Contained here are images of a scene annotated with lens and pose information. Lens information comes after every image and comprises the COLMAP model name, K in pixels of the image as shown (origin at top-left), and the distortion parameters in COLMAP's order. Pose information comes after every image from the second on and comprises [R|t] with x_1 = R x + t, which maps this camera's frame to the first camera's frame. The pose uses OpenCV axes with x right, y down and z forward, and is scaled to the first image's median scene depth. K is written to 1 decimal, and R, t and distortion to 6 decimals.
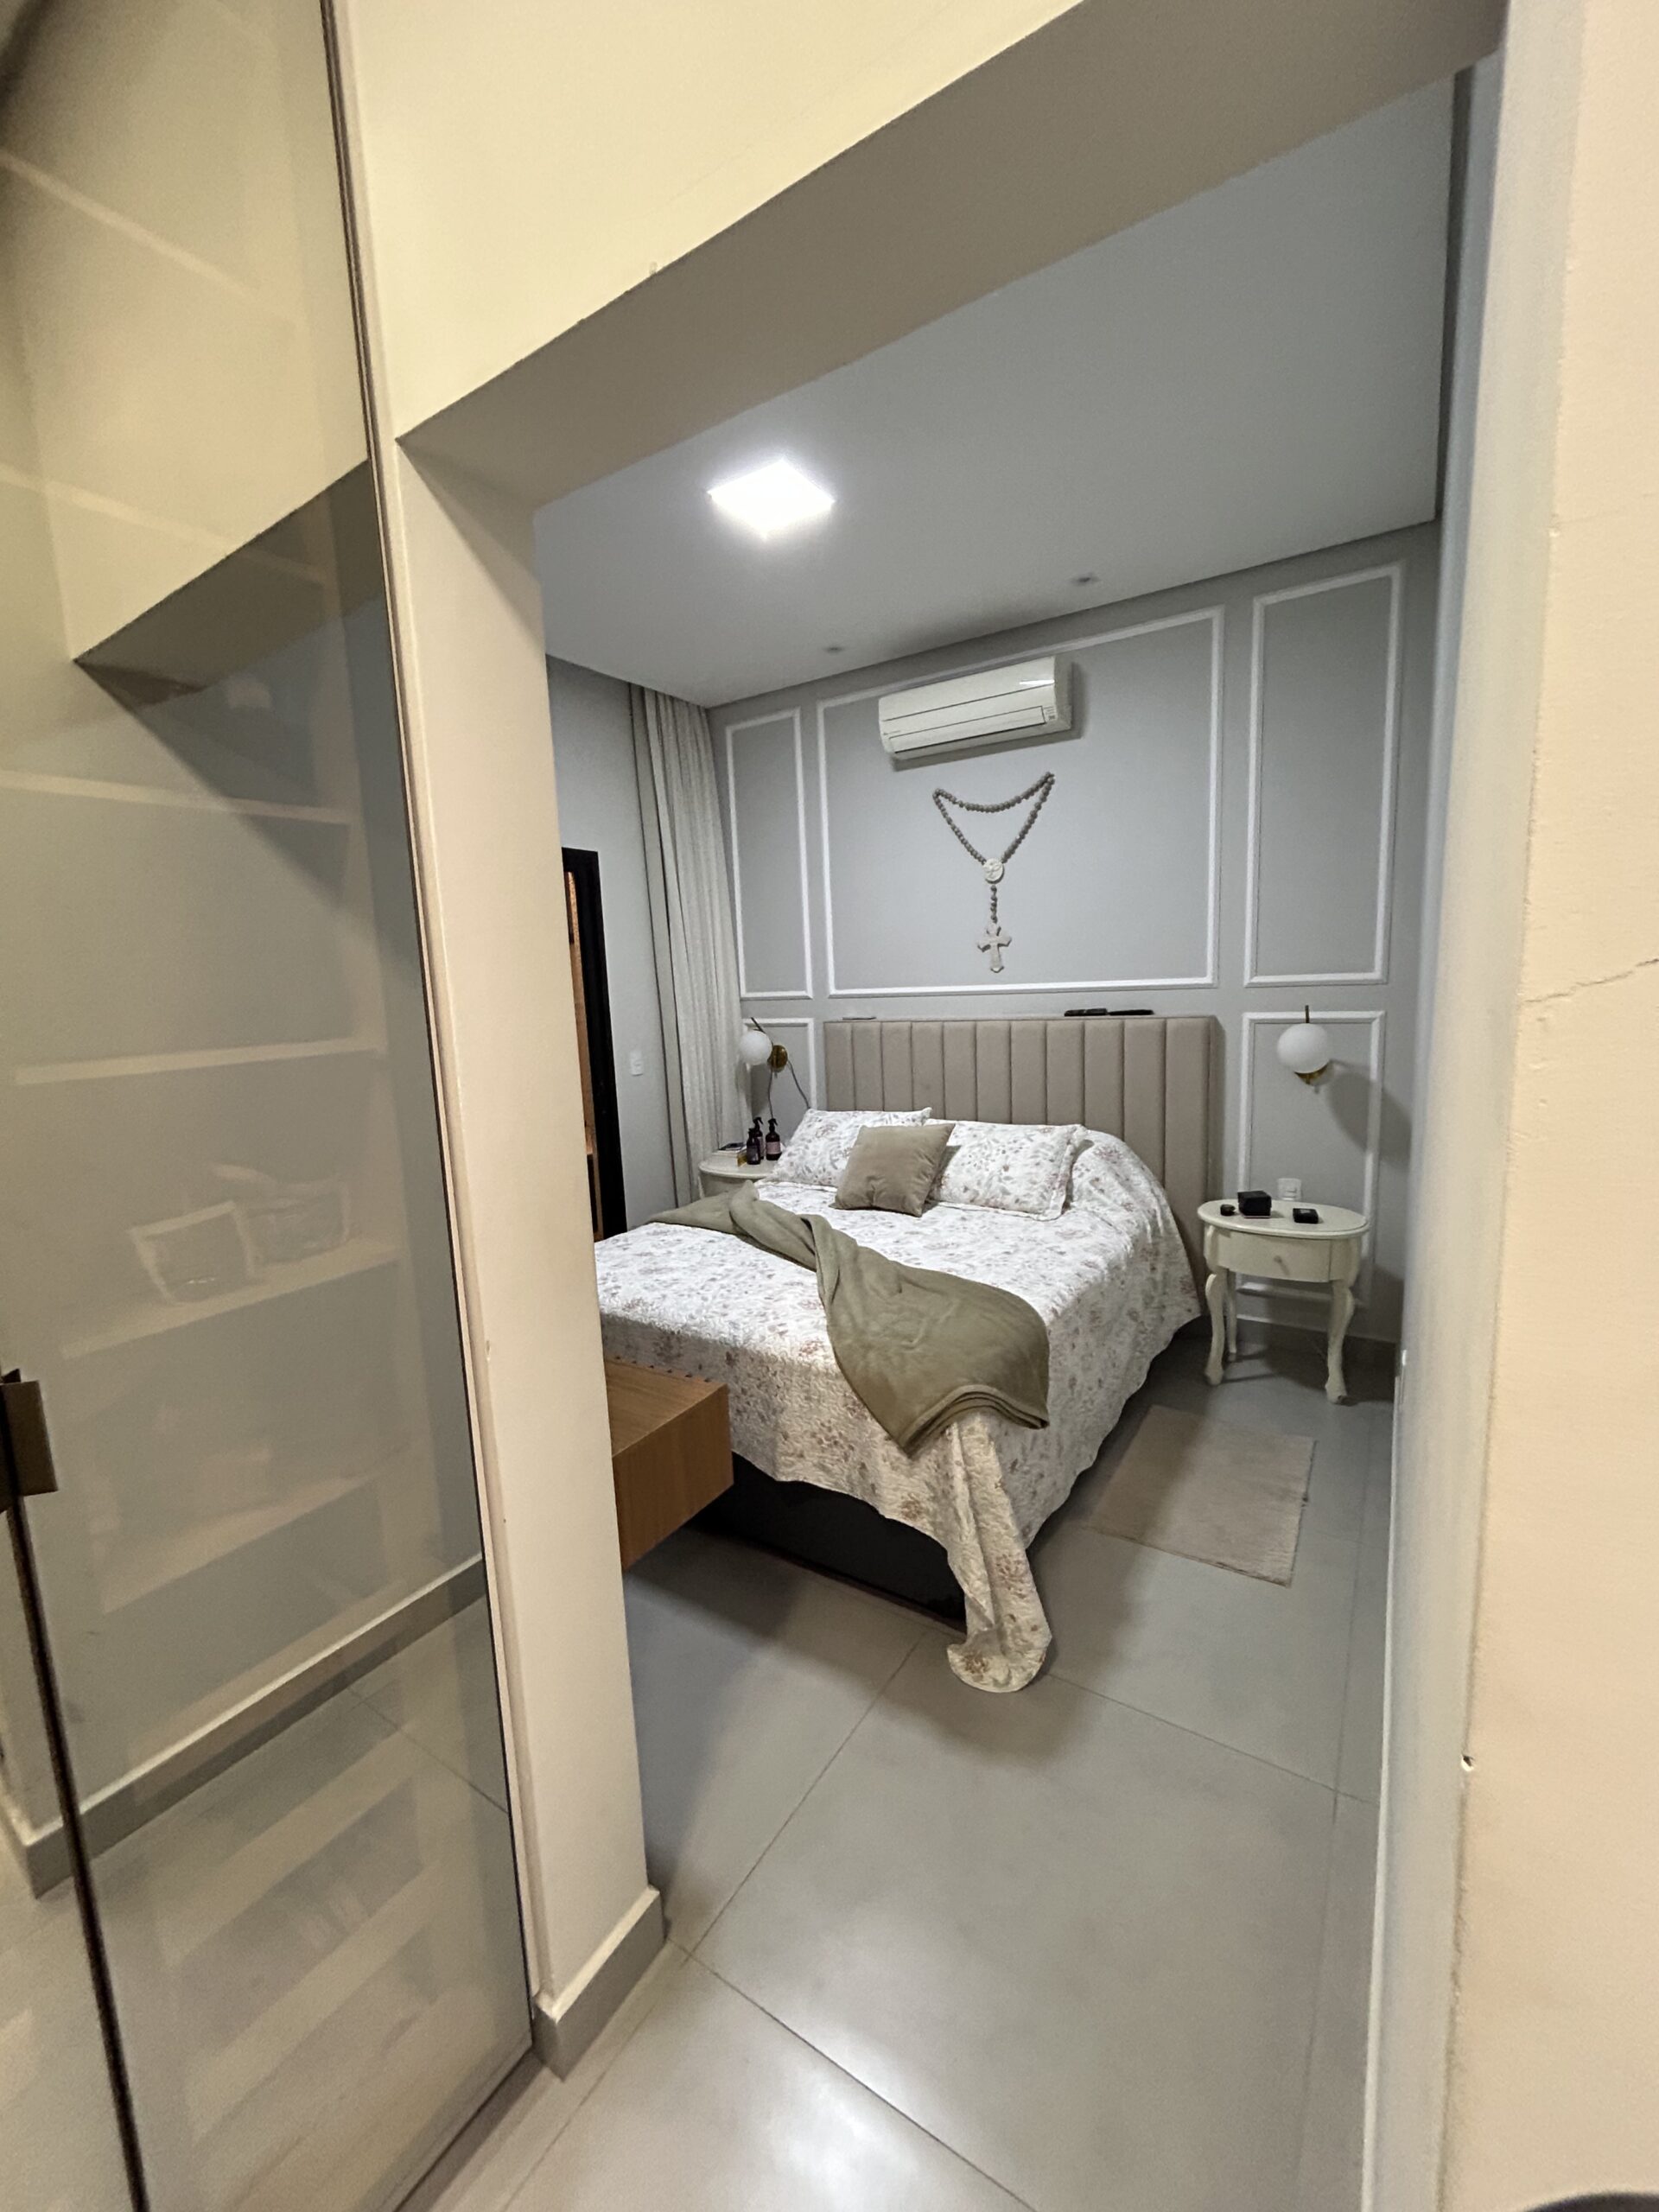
lens RADIAL K [[892.0, 0, 830.2], [0, 892.0, 1107.4], [0, 0, 1]] dist [-0.002433, 0.000922]
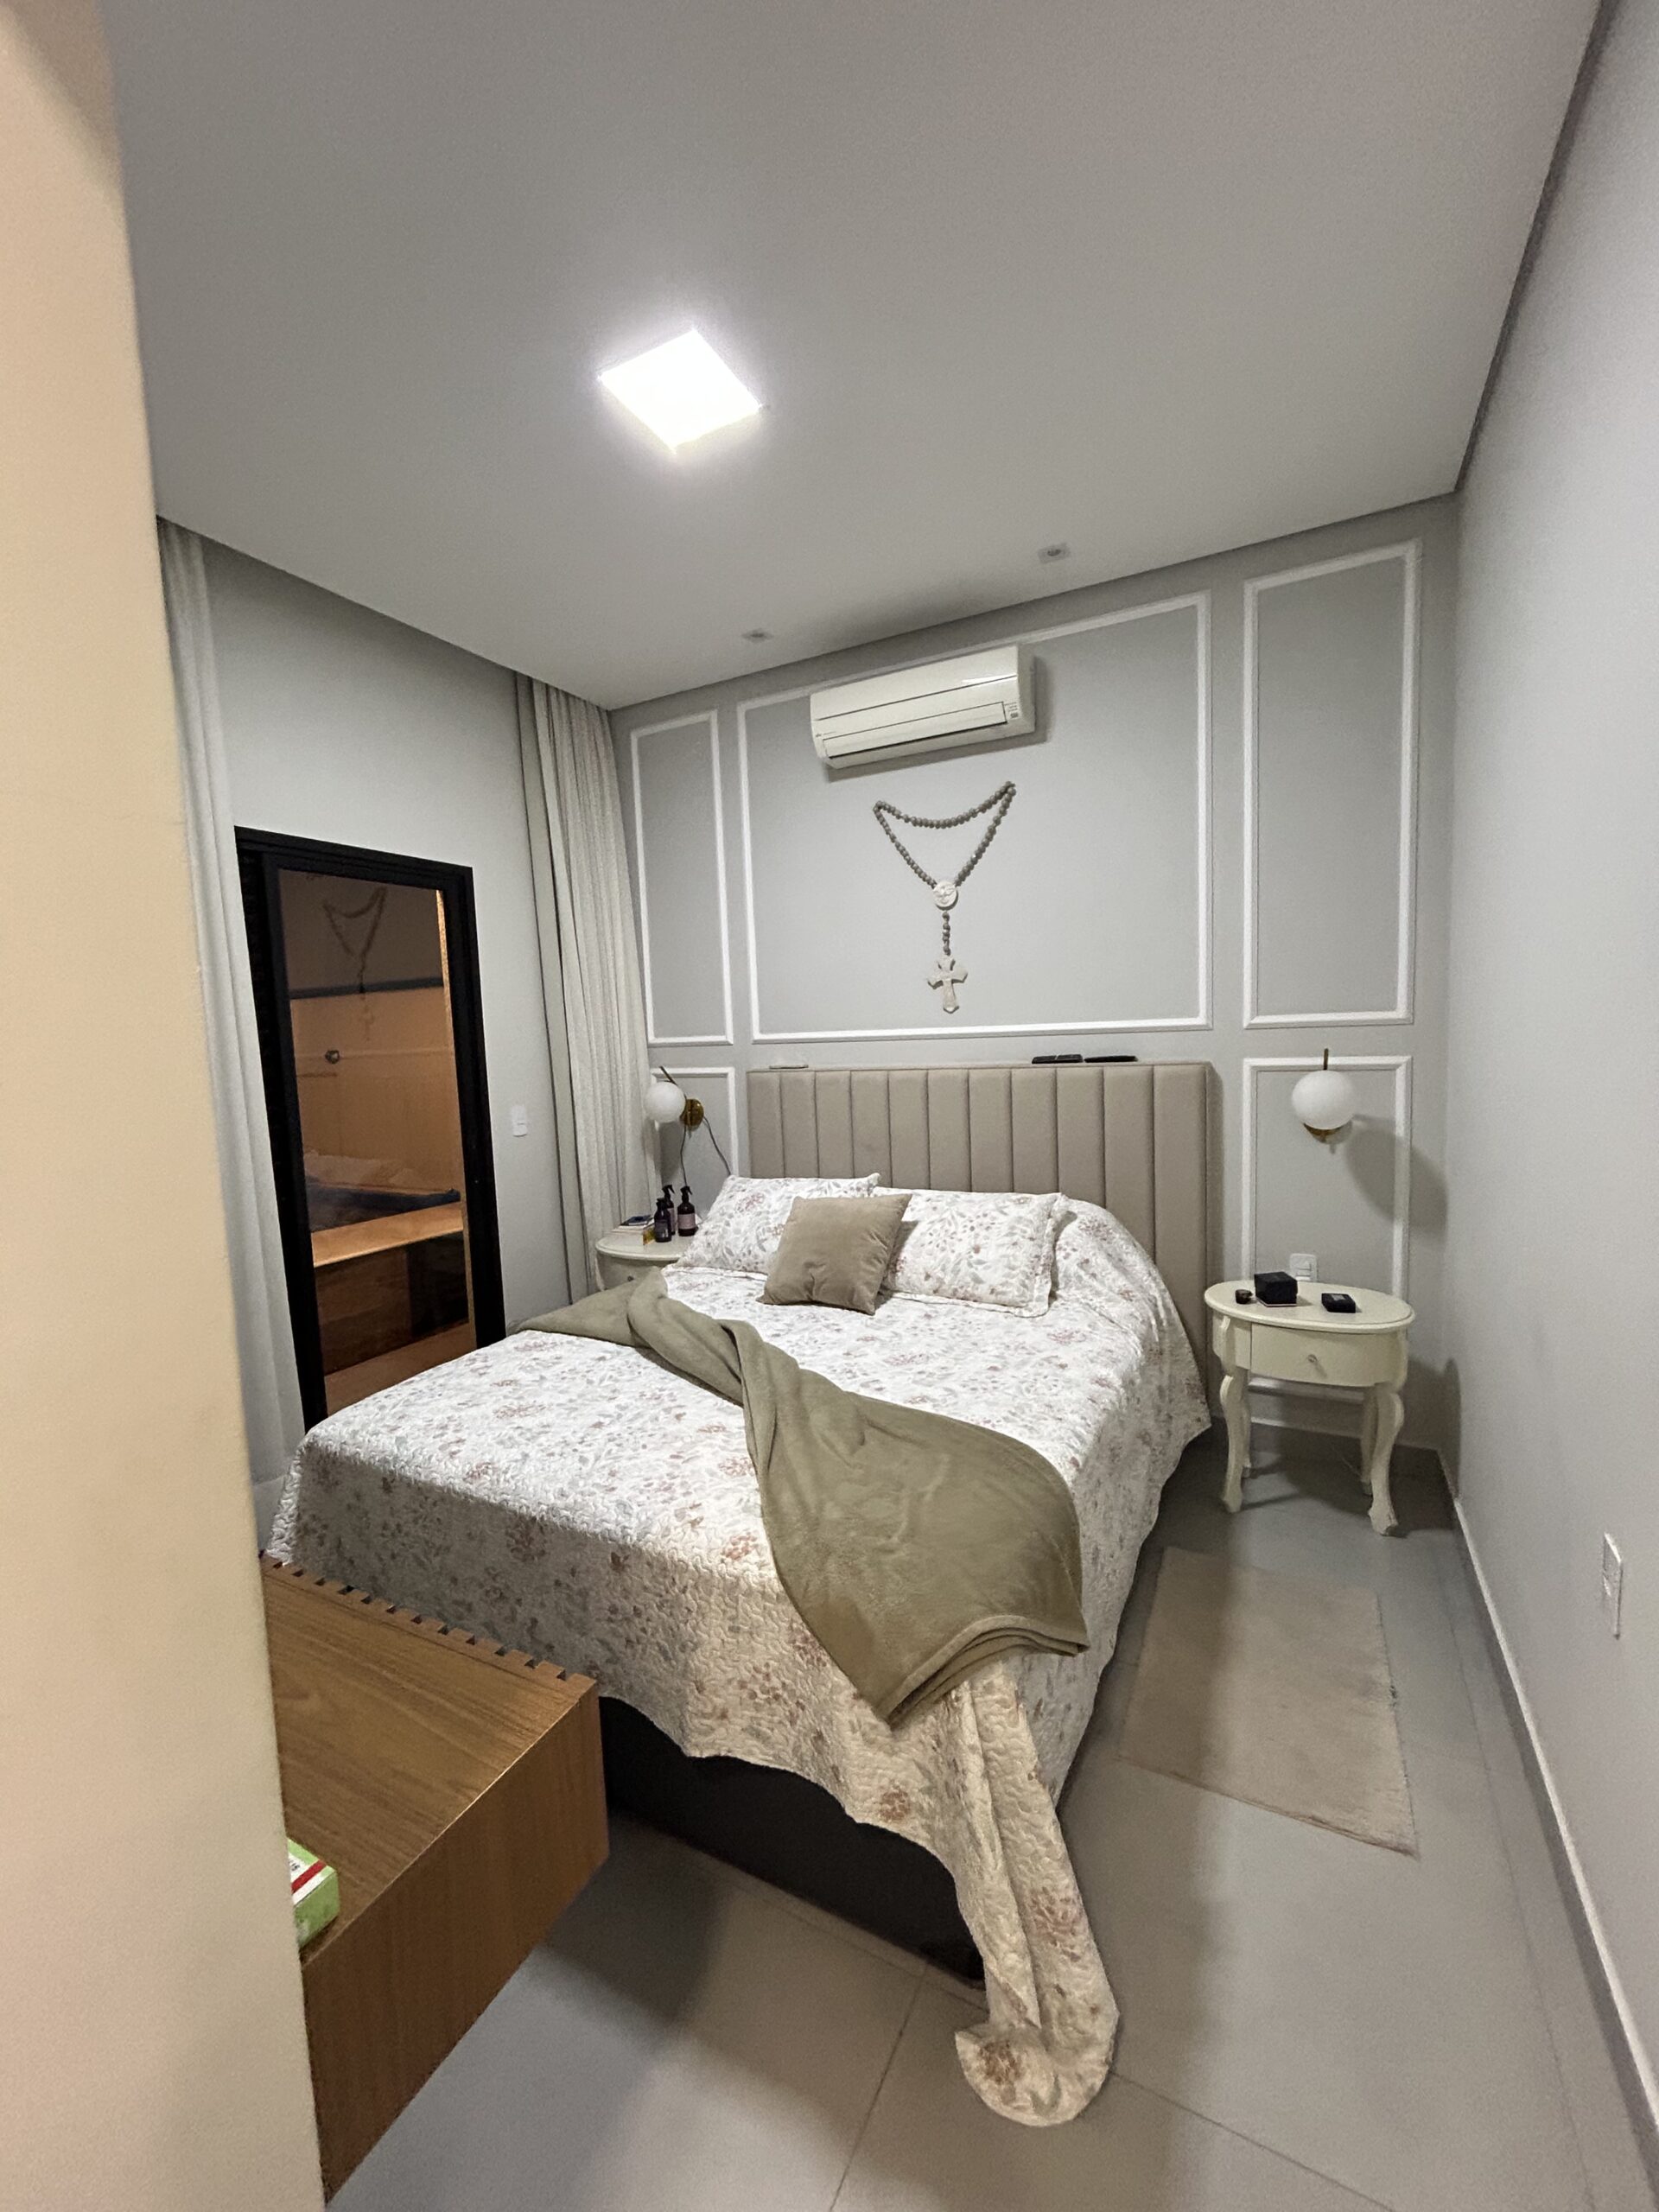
lens RADIAL K [[892.0, 0, 833.3], [0, 892.0, 1109.8], [0, 0, 1]] dist [-0.002433, 0.000922]
pose [[0.995437, -0.004720, 0.095300, -0.008748], [0.010261, 0.998279, -0.057739, -0.013275], [-0.094864, 0.058454, 0.993773, 0.209295]]
